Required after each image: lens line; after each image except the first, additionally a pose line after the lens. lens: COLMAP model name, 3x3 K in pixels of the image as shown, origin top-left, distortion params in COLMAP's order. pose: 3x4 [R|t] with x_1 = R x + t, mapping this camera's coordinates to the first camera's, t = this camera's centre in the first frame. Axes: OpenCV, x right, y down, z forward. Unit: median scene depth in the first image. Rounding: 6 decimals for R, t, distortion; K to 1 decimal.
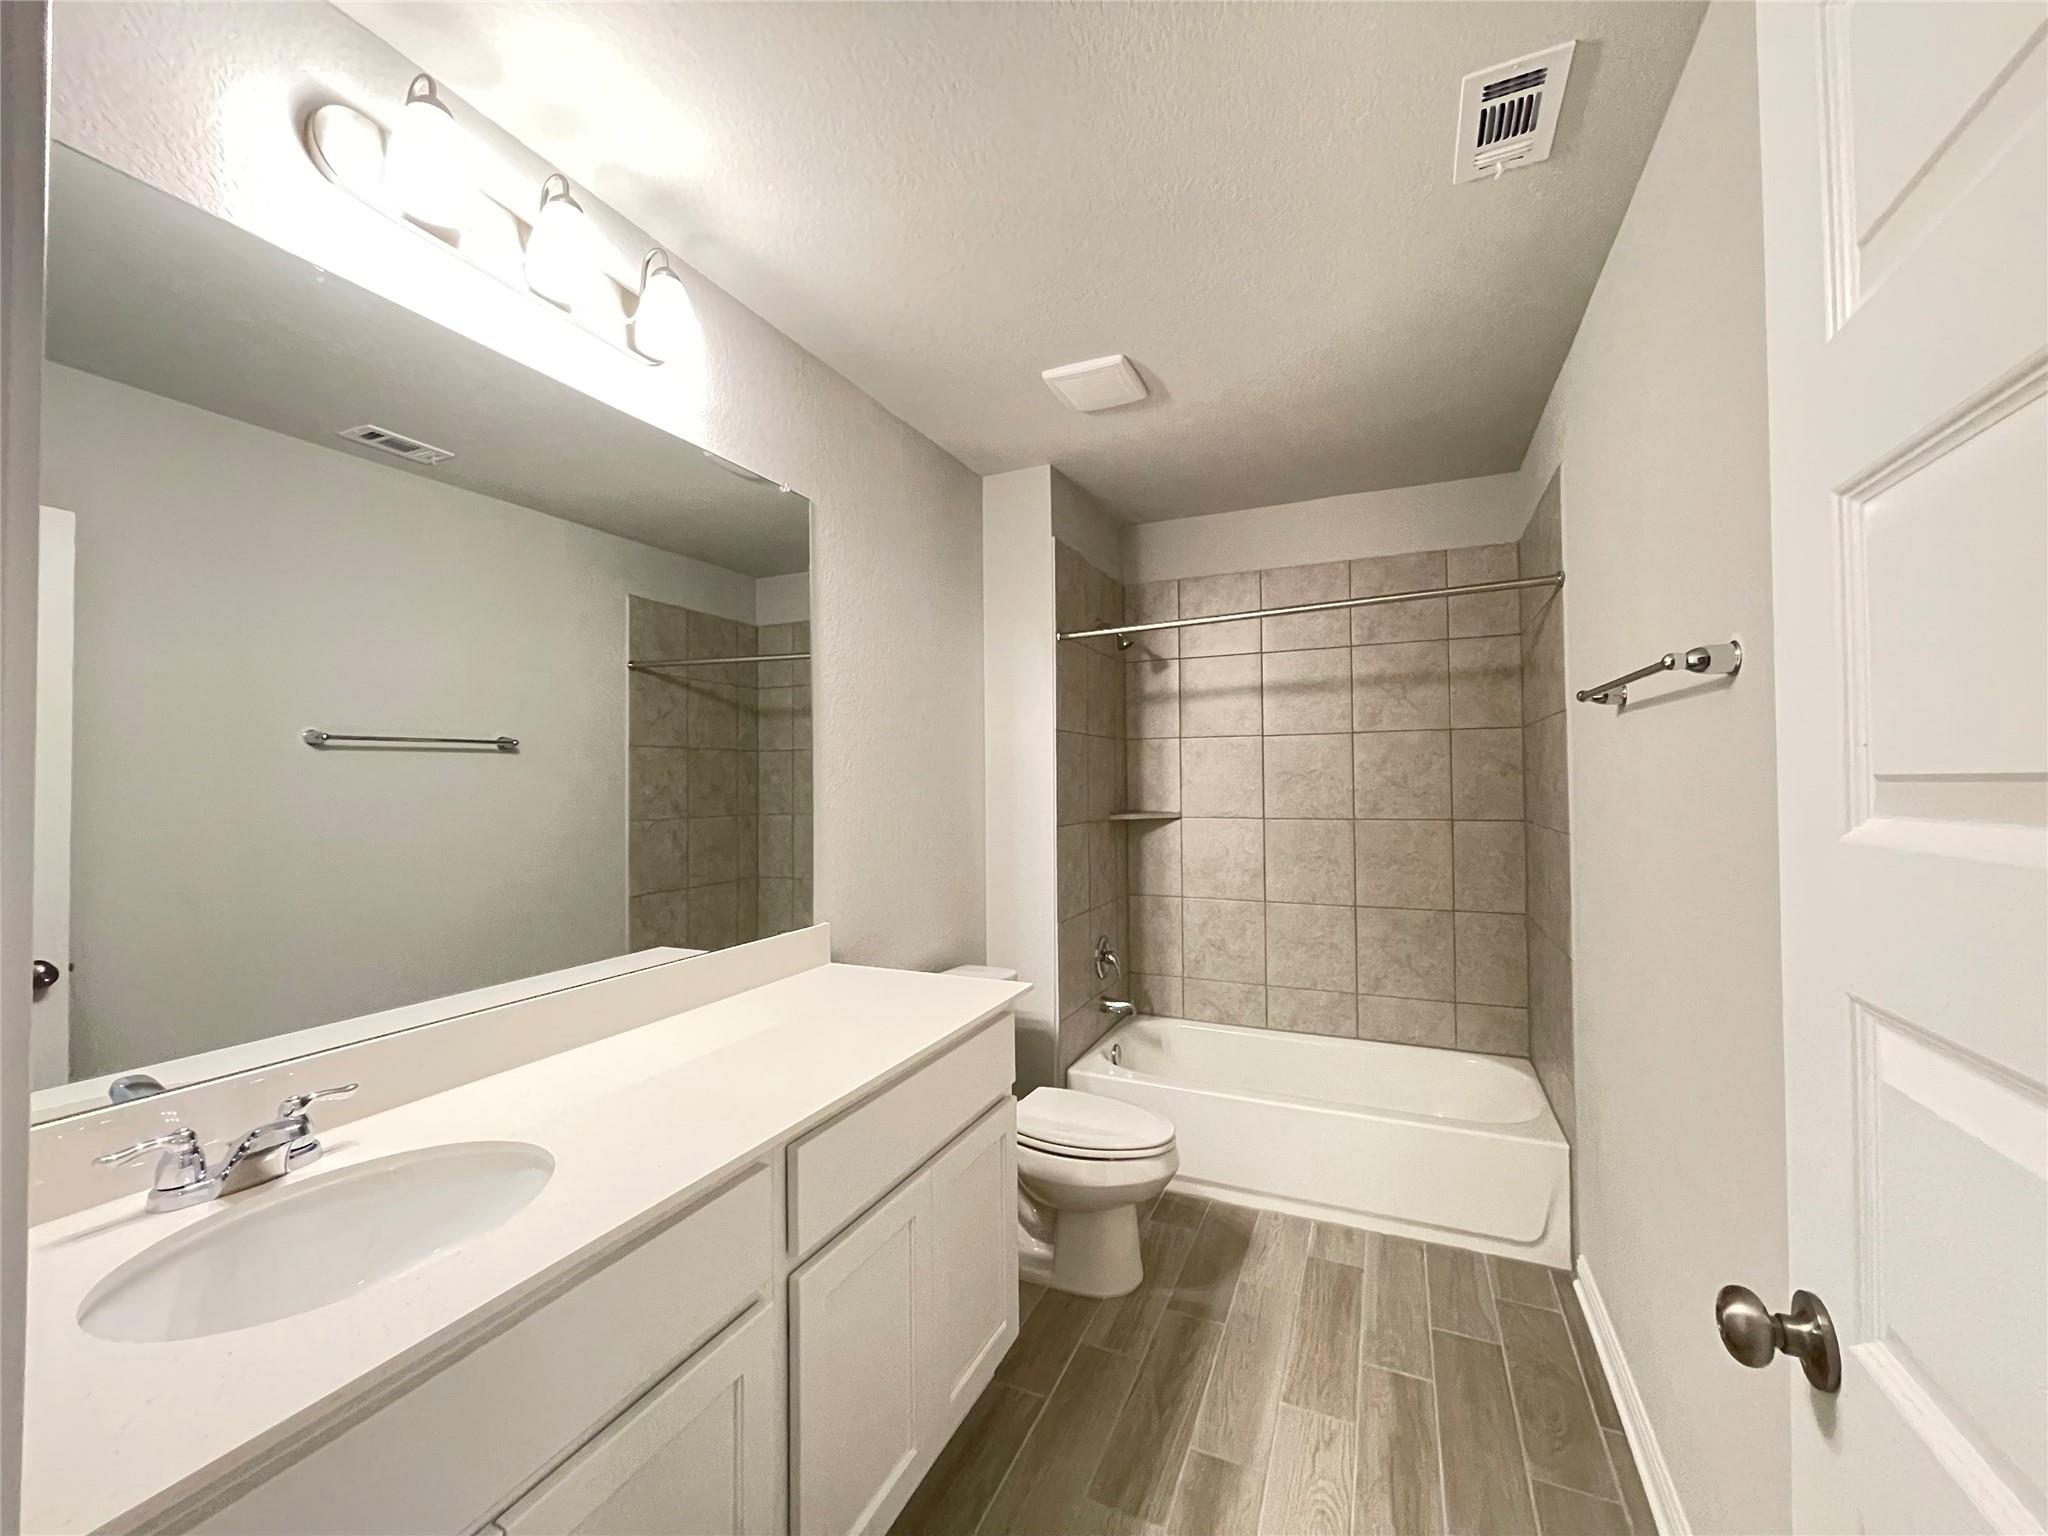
lens RADIAL K [[811.8, 0, 1020.7], [0, 811.8, 768.5], [0, 0, 1]] dist [0.000256, -0.000009]
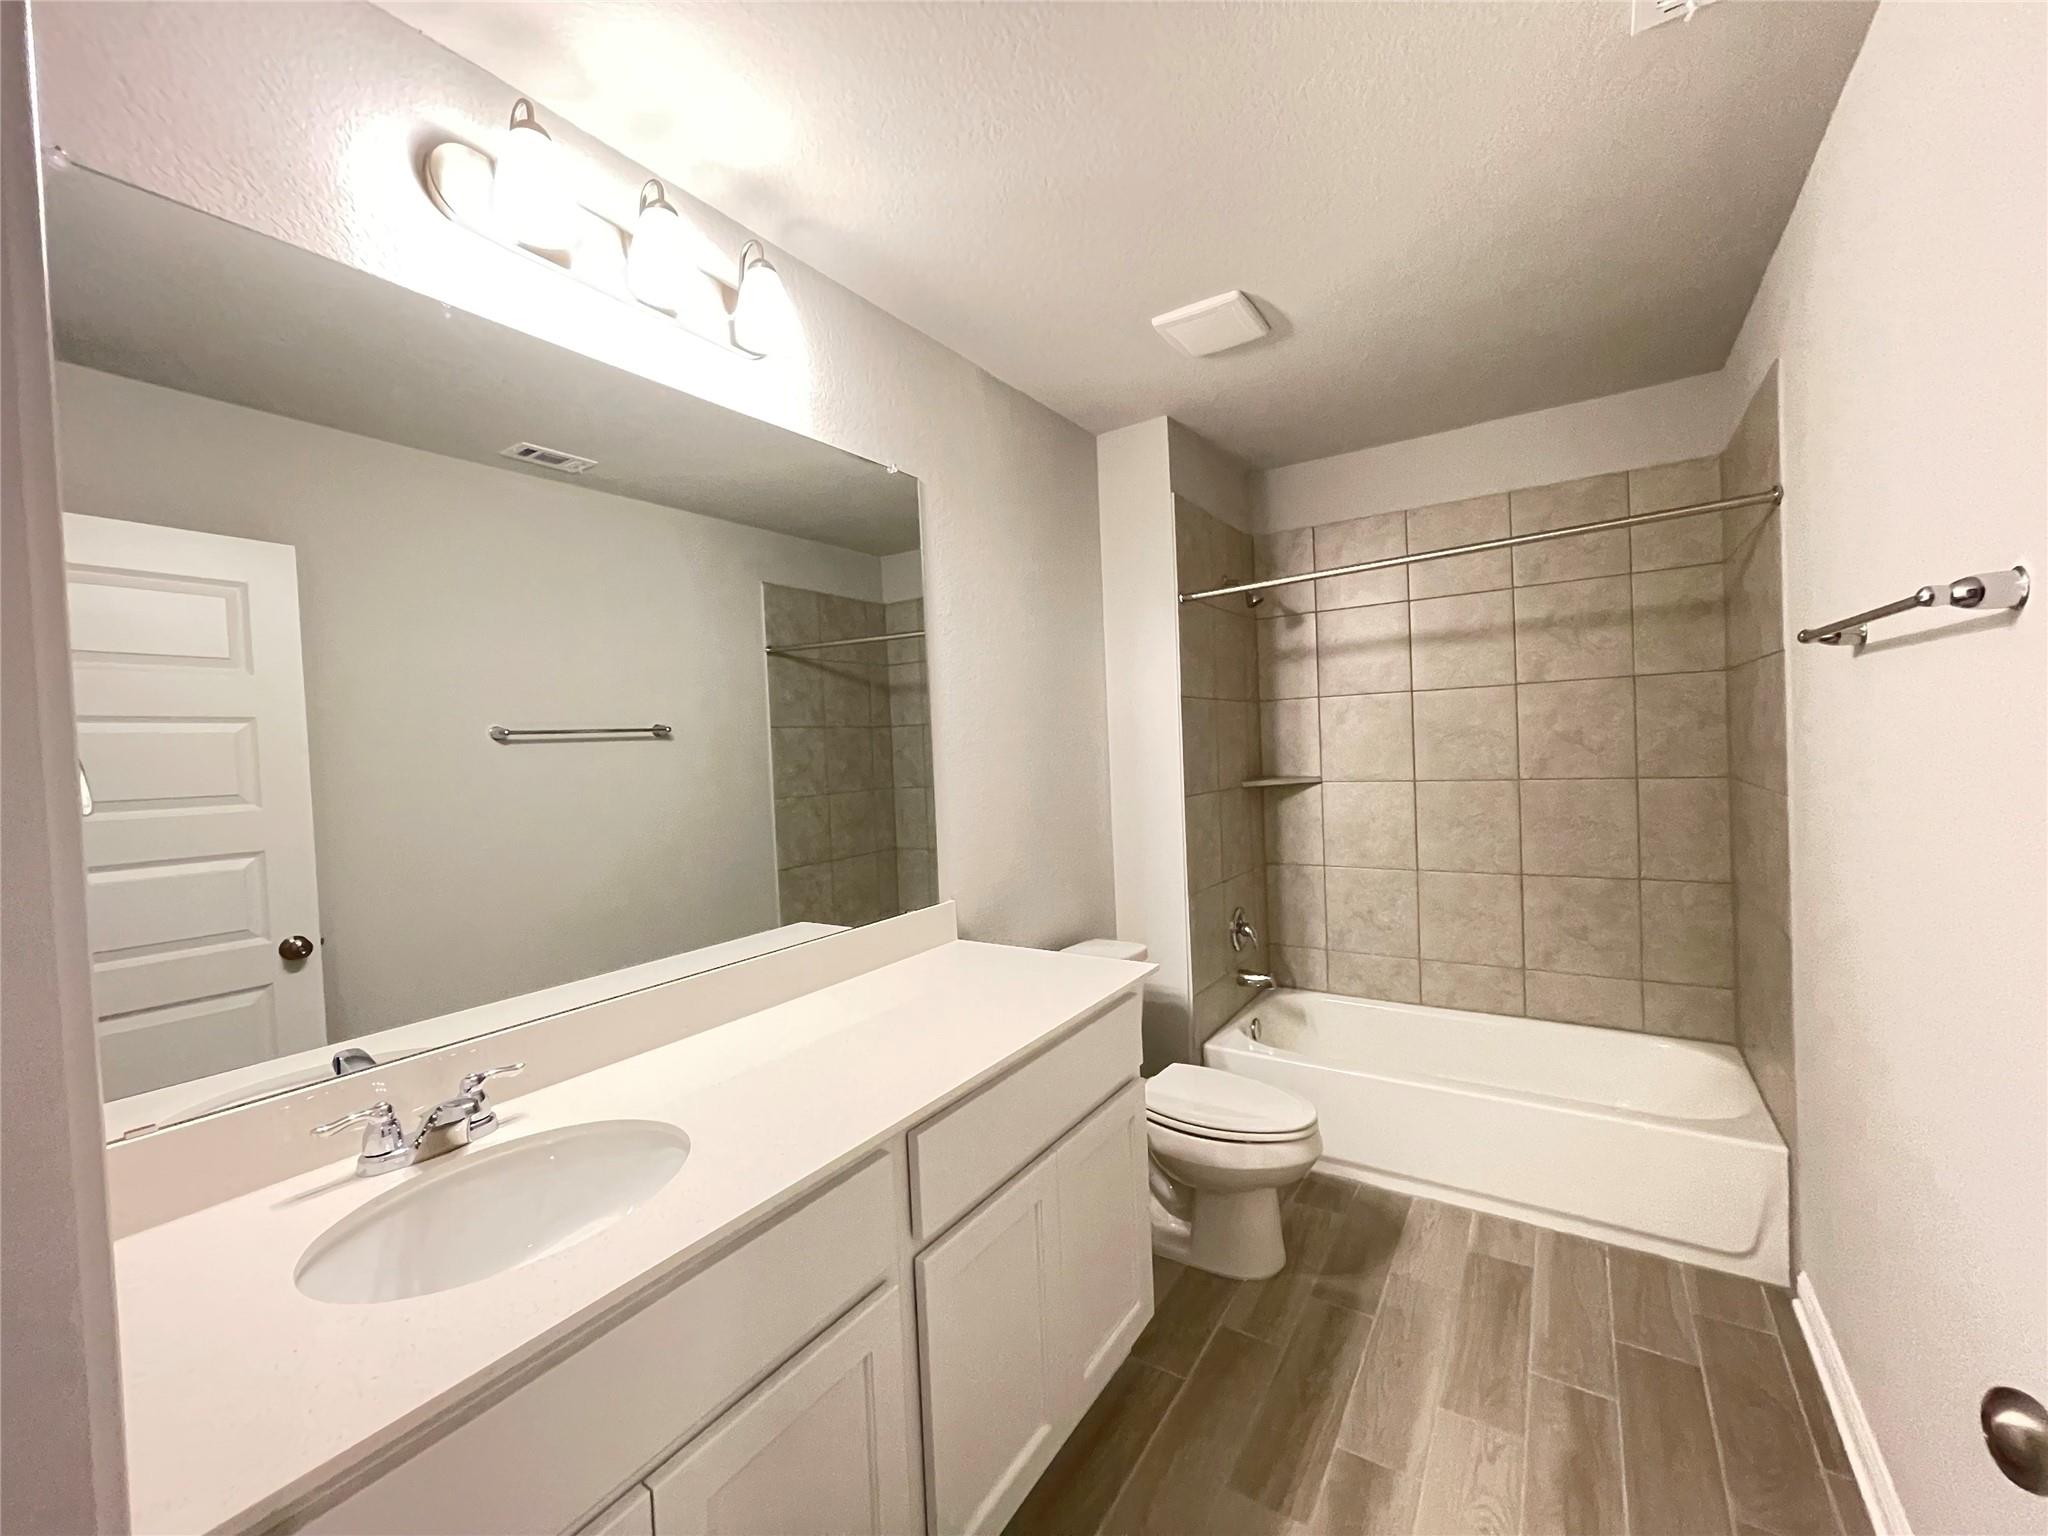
lens RADIAL K [[813.4, 0, 1024.0], [0, 813.4, 768.0], [0, 0, 1]] dist [-0.000351, 0.000693]
pose [[0.986440, -0.029804, -0.161391, 0.017703], [0.037067, 0.998422, 0.042181, -0.014426], [0.159879, -0.047591, 0.985989, 0.022942]]
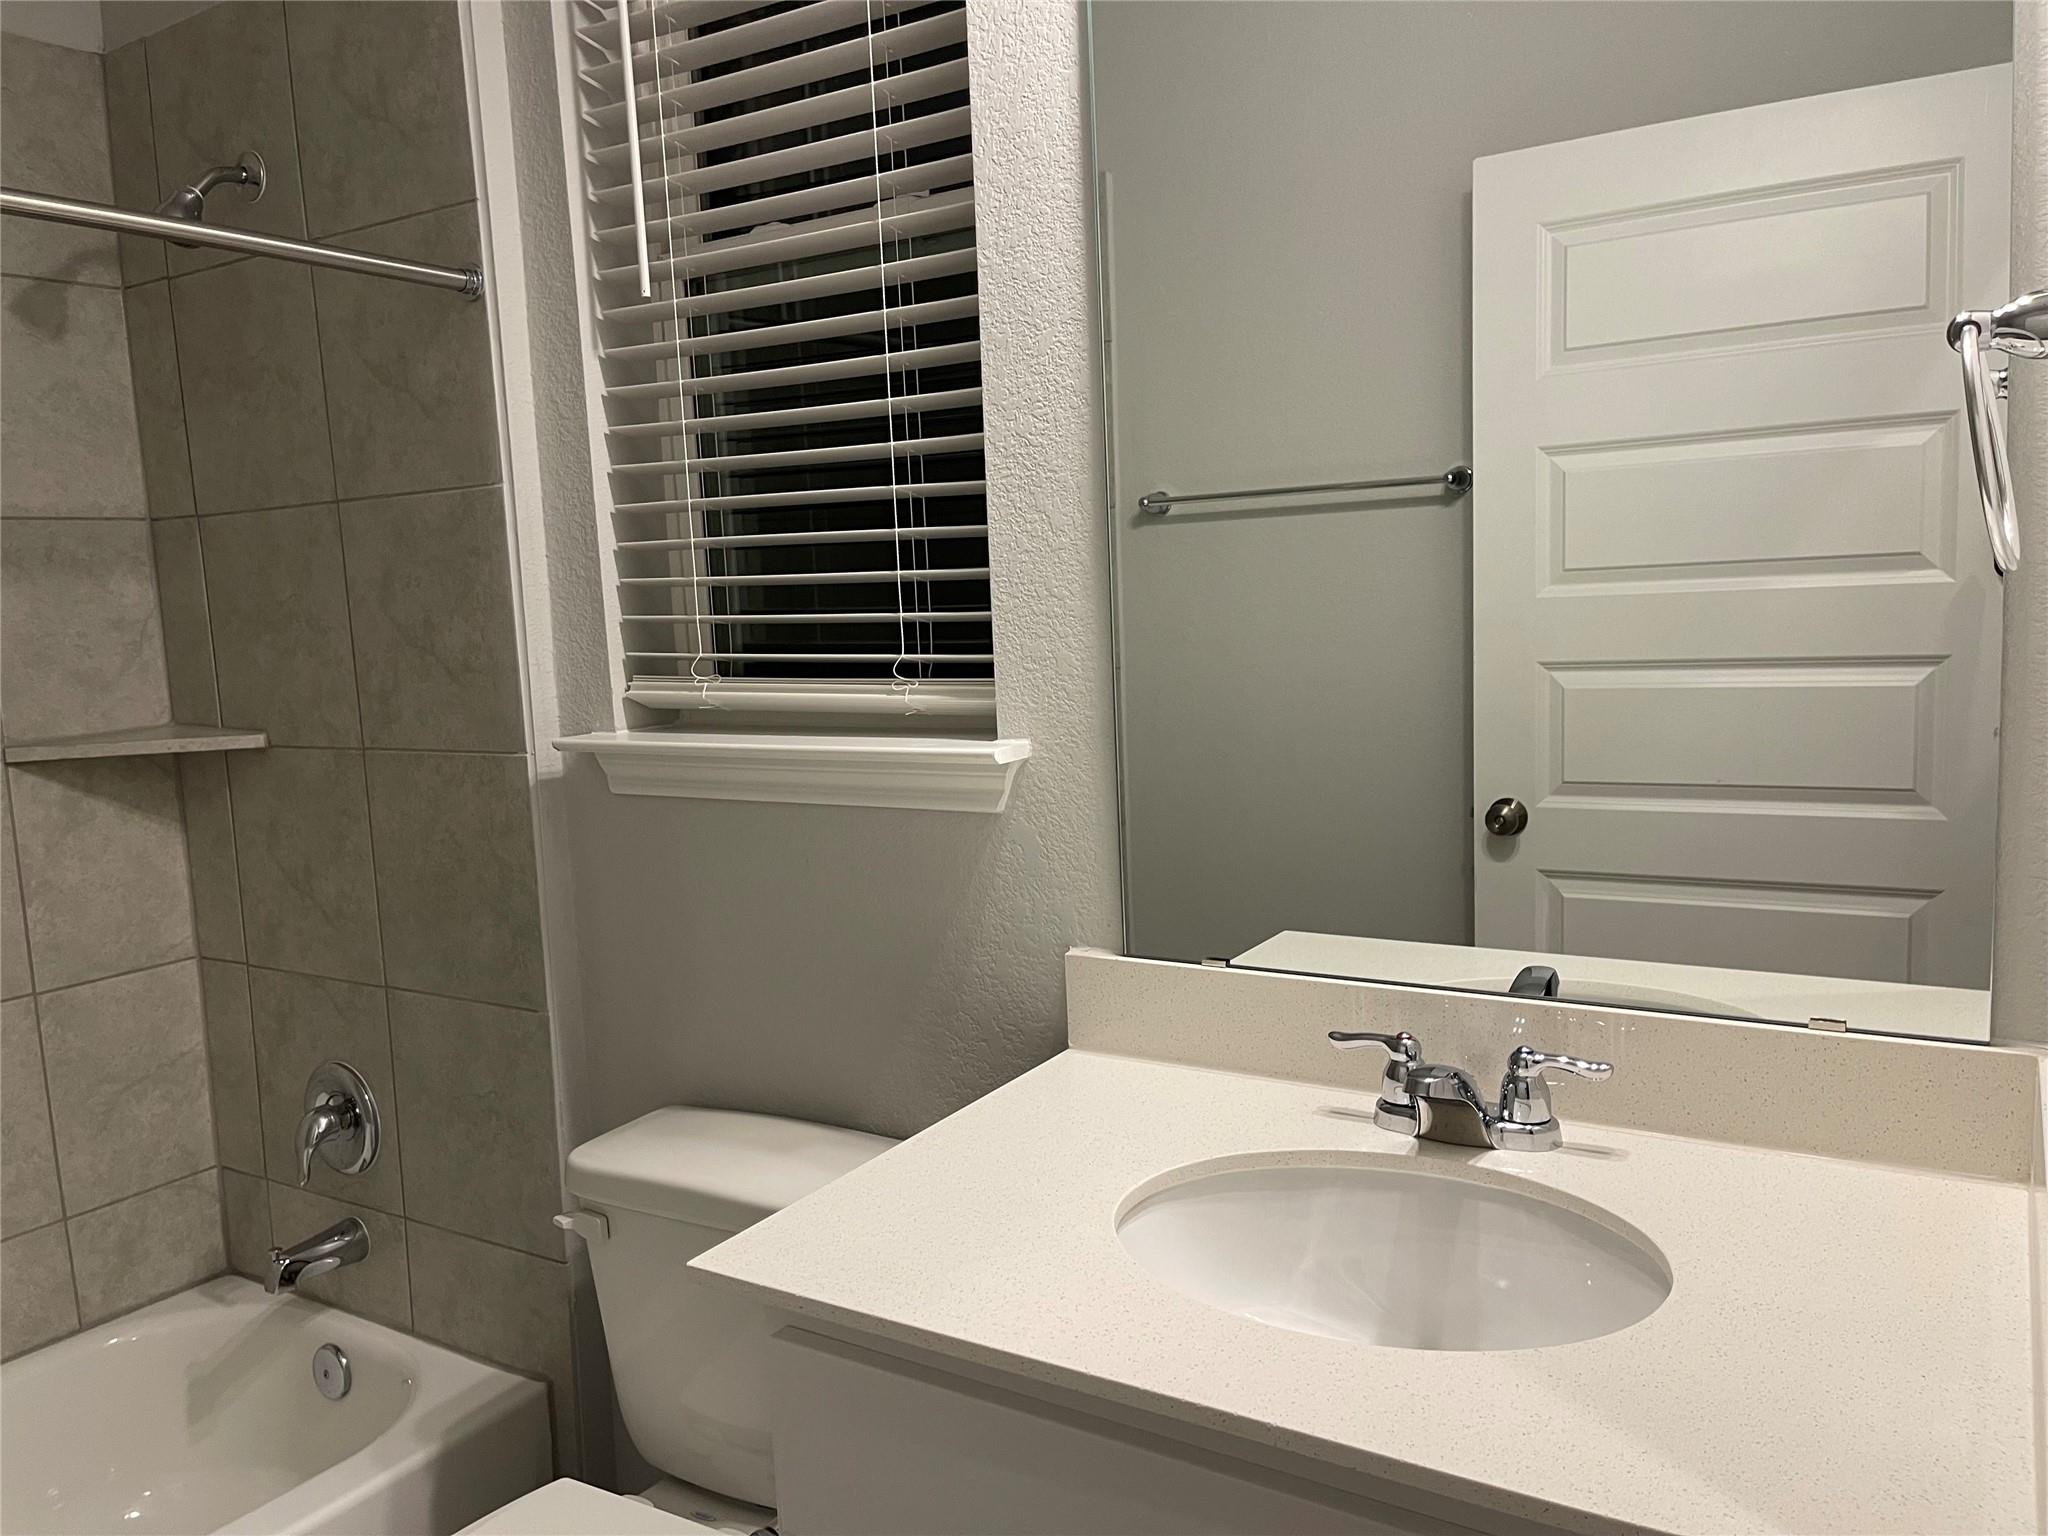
lens RADIAL K [[1533.9, 0, 1031.5], [0, 1533.9, 779.2], [0, 0, 1]] dist [0.088207, -0.117034]
pose [[-0.120479, 0.150053, -0.981310, 0.186947], [0.058554, 0.987863, 0.143866, -0.015375], [0.990988, -0.040127, -0.127803, 0.360283]]
